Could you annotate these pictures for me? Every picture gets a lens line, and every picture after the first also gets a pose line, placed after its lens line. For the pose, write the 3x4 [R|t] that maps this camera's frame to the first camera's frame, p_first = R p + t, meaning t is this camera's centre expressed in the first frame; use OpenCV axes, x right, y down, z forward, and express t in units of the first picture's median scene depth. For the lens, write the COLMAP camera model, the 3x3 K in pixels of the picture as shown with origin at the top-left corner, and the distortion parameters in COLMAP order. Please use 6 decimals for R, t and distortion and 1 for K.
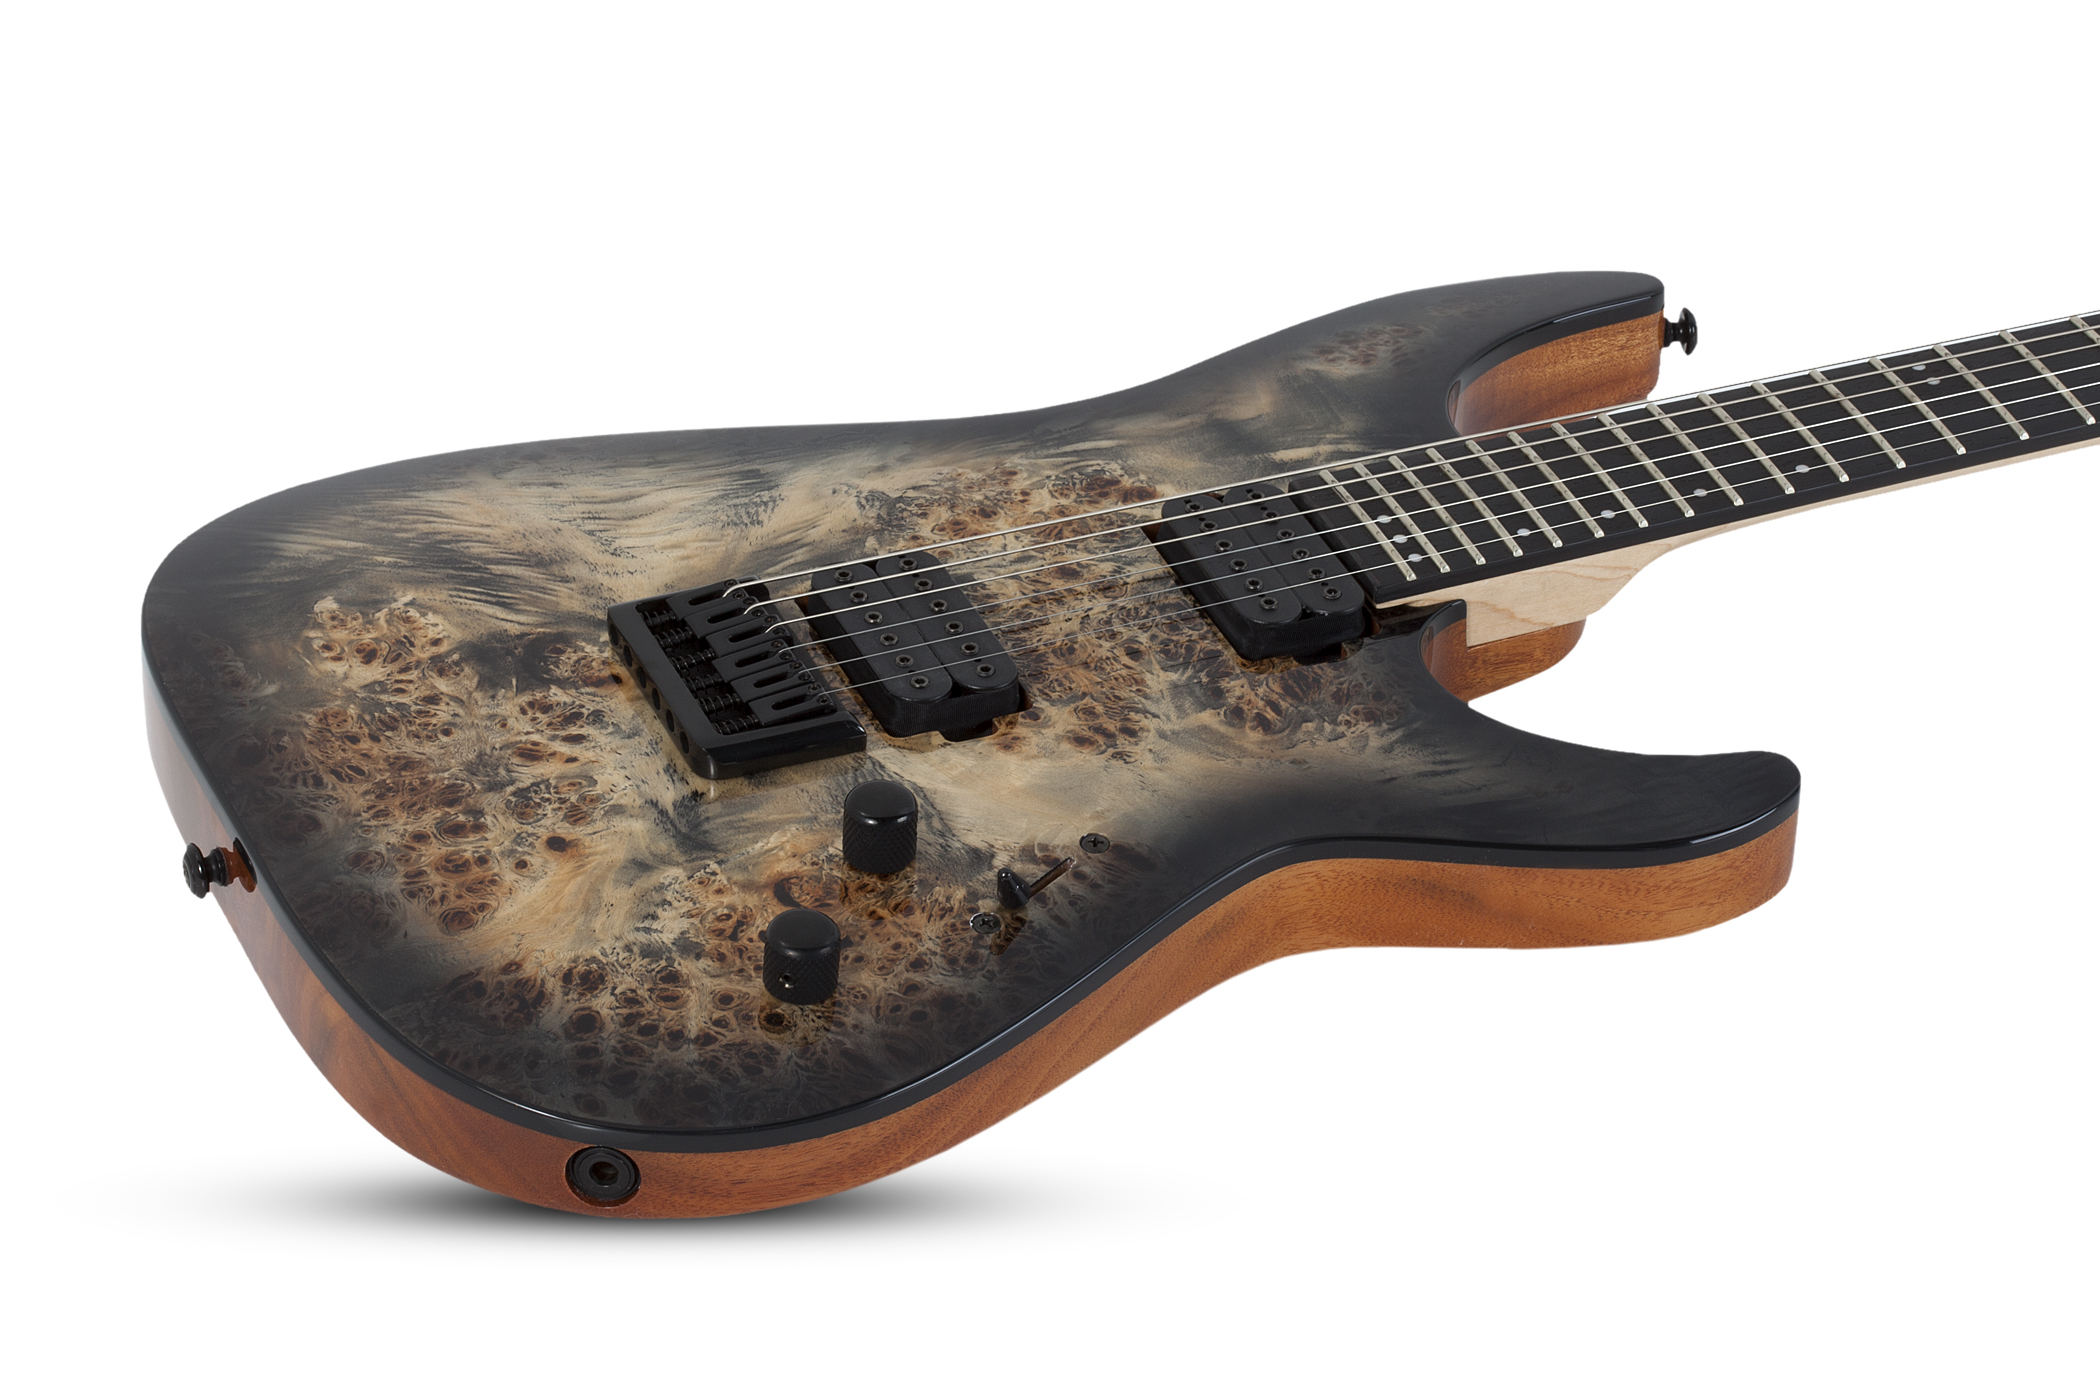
lens RADIAL K [[5755.8, 0, 1050.0], [0, 5755.8, 700.0], [0, 0, 1]] dist [-0.143503, -0.206729]
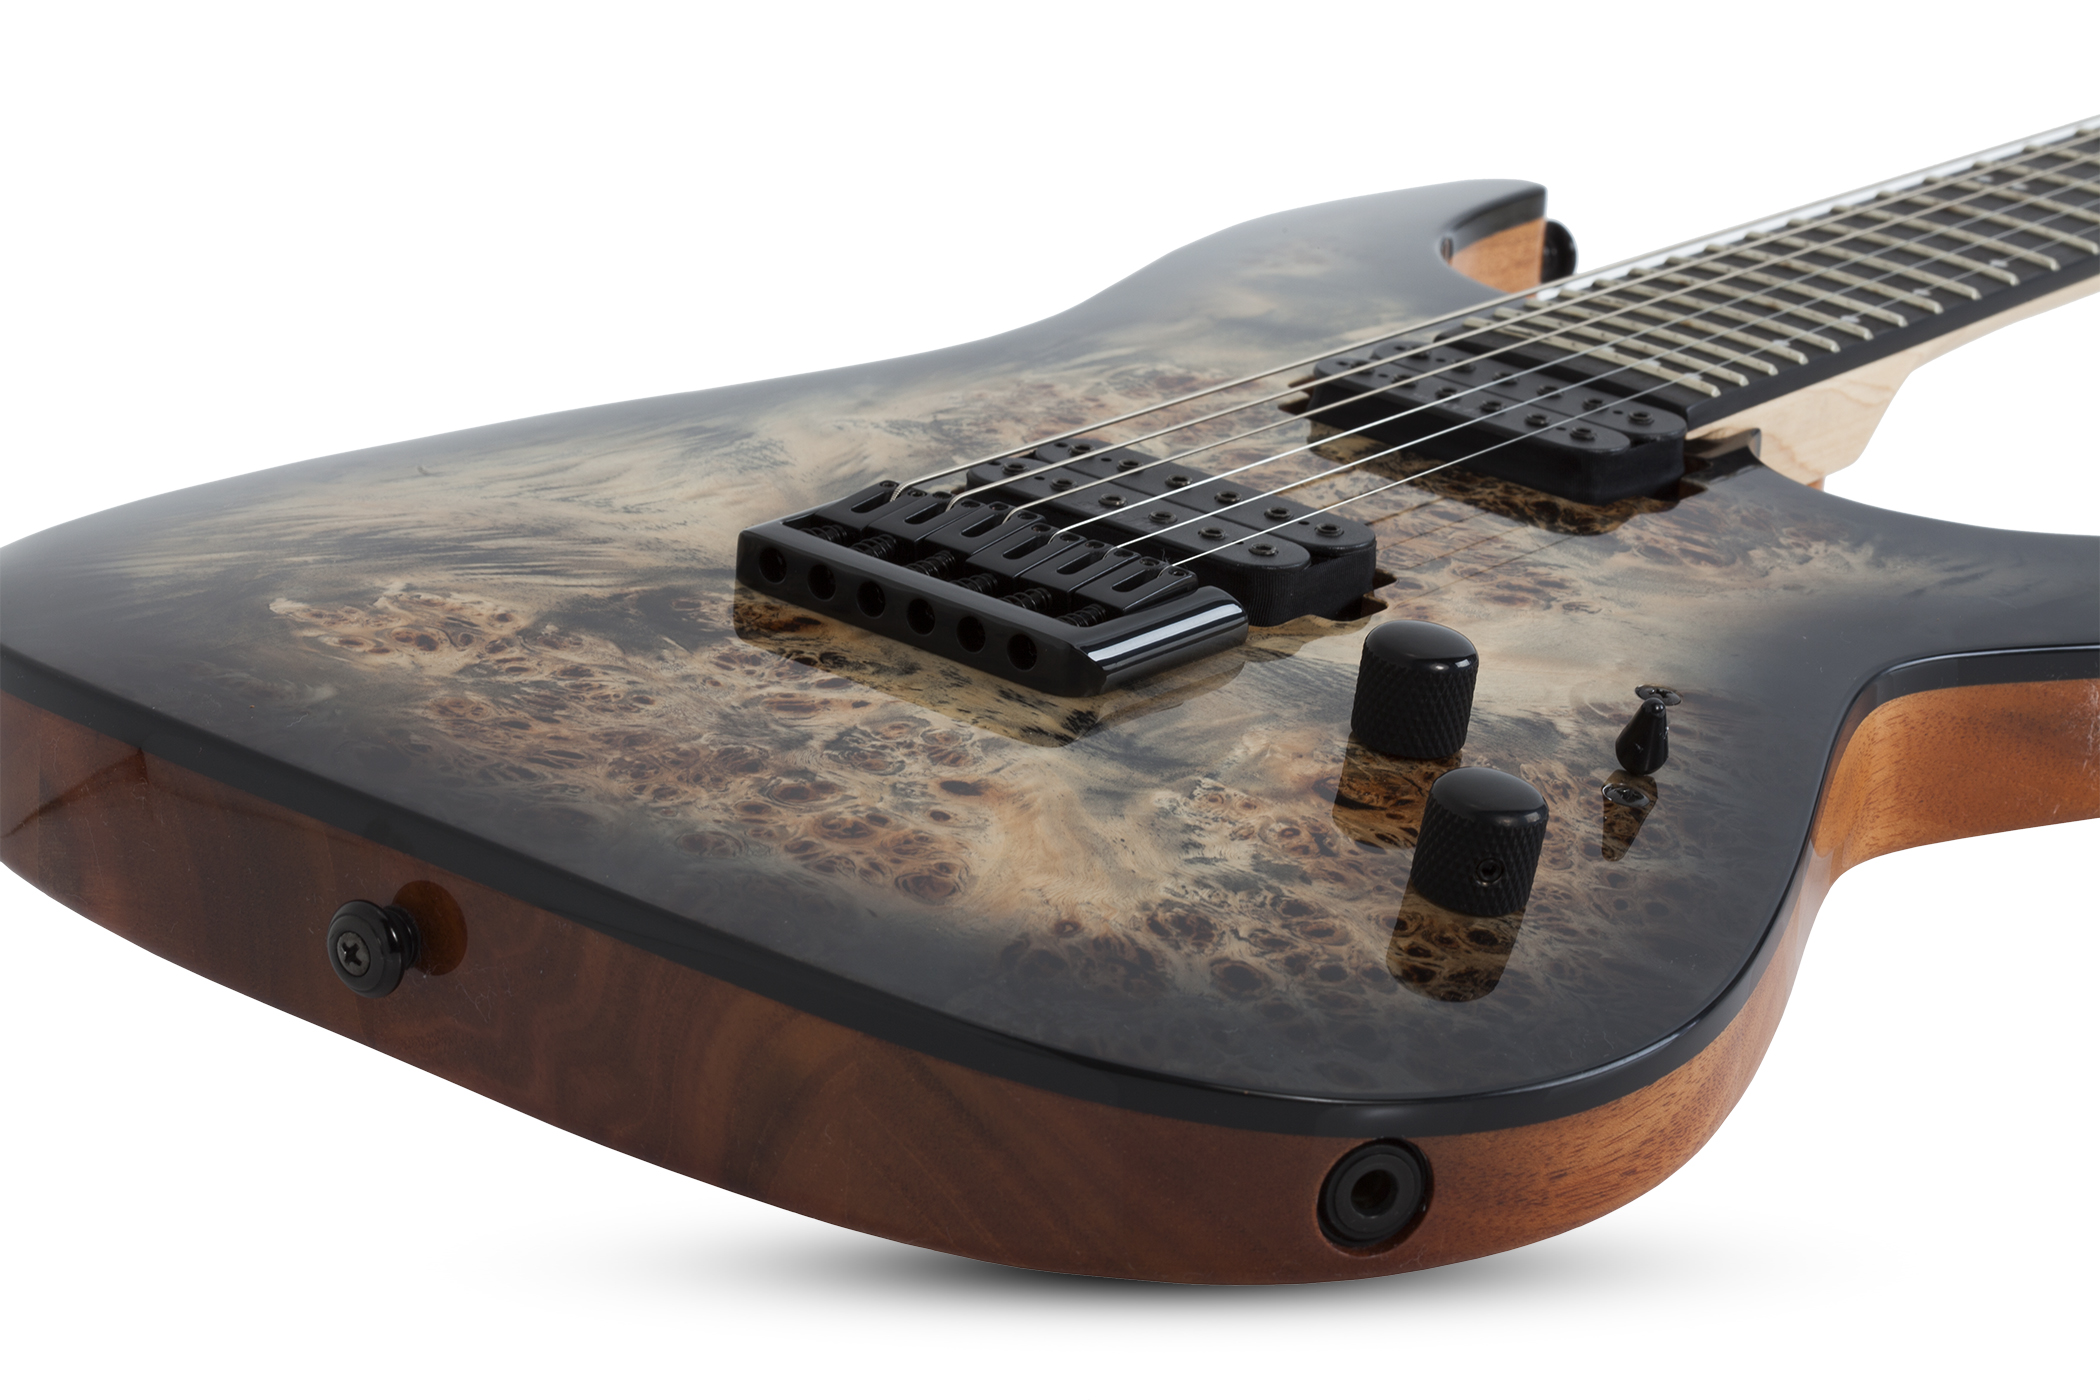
lens RADIAL K [[5755.8, 0, 1050.0], [0, 5755.8, 700.0], [0, 0, 1]] dist [-0.143503, -0.206729]
pose [[0.909616, -0.141794, 0.390505, -0.305277], [0.208833, 0.968627, -0.134728, 0.097373], [-0.359150, 0.204101, 0.910689, 0.423863]]
